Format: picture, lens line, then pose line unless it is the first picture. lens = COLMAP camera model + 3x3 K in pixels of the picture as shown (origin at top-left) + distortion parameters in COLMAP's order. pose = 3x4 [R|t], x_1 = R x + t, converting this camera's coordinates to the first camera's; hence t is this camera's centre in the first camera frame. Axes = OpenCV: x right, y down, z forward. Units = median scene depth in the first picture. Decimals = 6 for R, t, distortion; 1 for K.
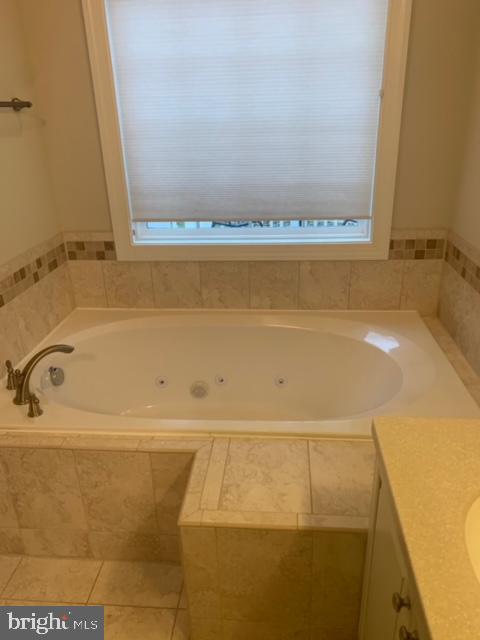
lens RADIAL K [[489.9, 0, 238.6], [0, 489.9, 323.9], [0, 0, 1]] dist [0.056467, -0.060604]
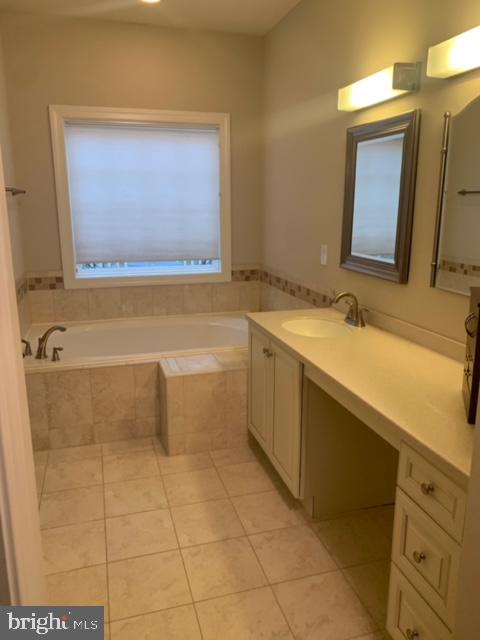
lens RADIAL K [[489.9, 0, 240.3], [0, 489.9, 319.2], [0, 0, 1]] dist [0.056467, -0.060604]
pose [[0.931432, -0.055423, 0.359671, -0.317591], [0.121280, 0.979110, -0.163201, 0.301352], [-0.343113, 0.195631, 0.918696, -0.624162]]
